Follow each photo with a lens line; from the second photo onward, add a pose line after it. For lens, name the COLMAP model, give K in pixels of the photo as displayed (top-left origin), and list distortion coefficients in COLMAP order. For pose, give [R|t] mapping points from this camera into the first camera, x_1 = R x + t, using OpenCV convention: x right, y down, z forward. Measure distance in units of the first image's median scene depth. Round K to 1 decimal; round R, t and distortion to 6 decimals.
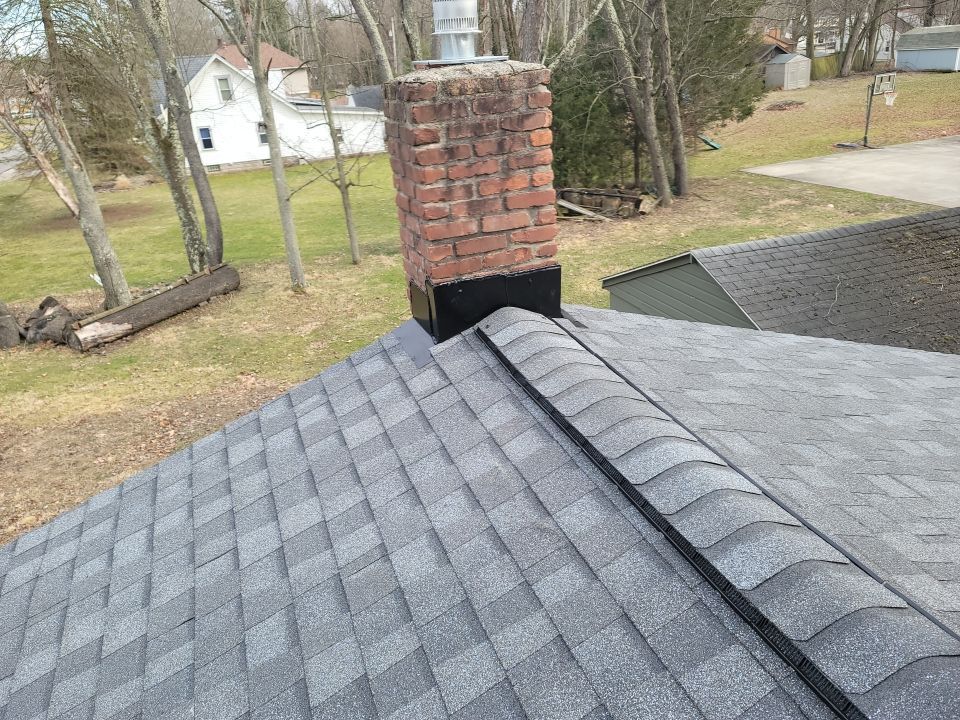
lens RADIAL K [[703.7, 0, 473.1], [0, 703.7, 358.1], [0, 0, 1]] dist [0.112579, -0.096604]
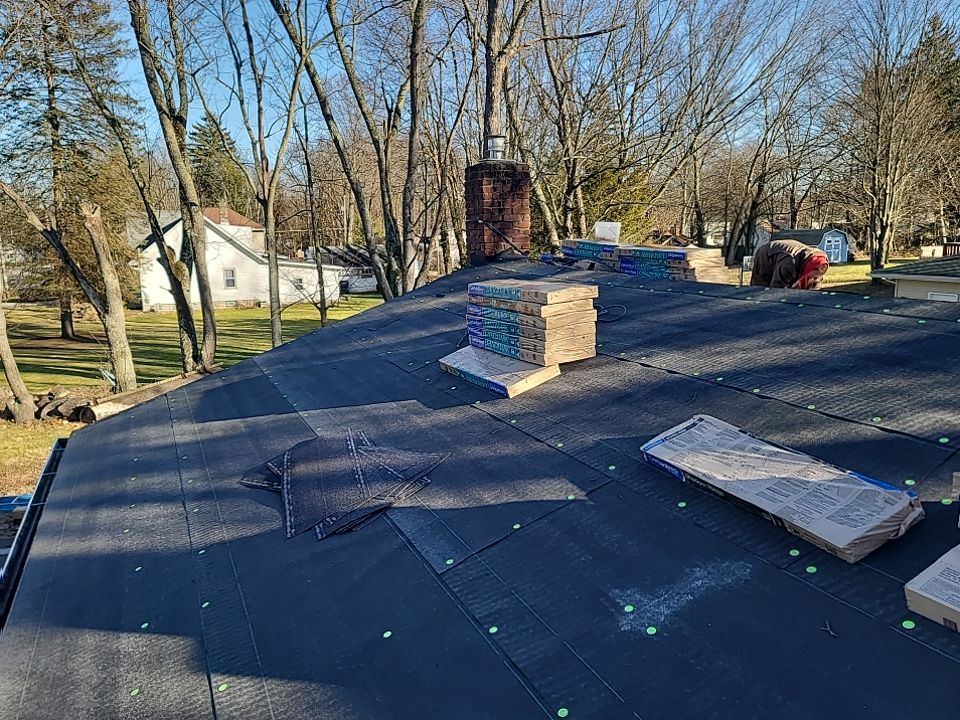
lens RADIAL K [[712.1, 0, 477.8], [0, 712.1, 361.8], [0, 0, 1]] dist [0.086695, -0.094074]
pose [[0.993926, 0.042528, 0.101503, -0.310275], [-0.018266, 0.973273, -0.228922, 0.885026], [-0.108526, 0.225677, 0.968138, -1.341945]]
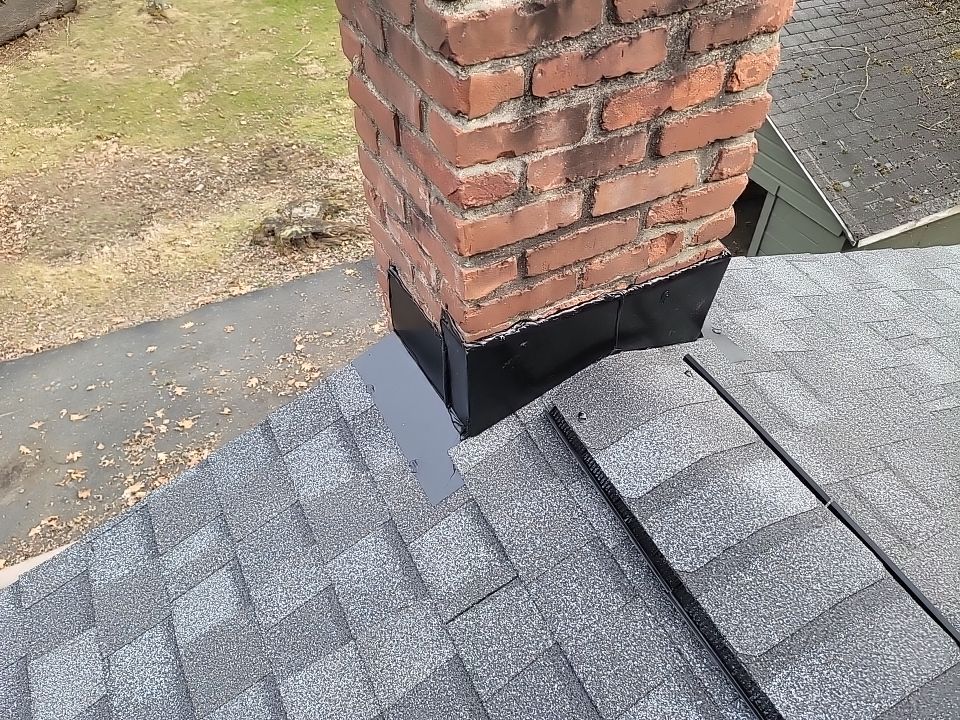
lens RADIAL K [[703.7, 0, 473.1], [0, 703.7, 358.1], [0, 0, 1]] dist [0.112579, -0.096604]
pose [[0.991636, -0.037921, 0.123367, -0.101733], [-0.009180, 0.932717, 0.360493, -0.239801], [-0.128737, -0.358611, 0.924568, 0.589480]]
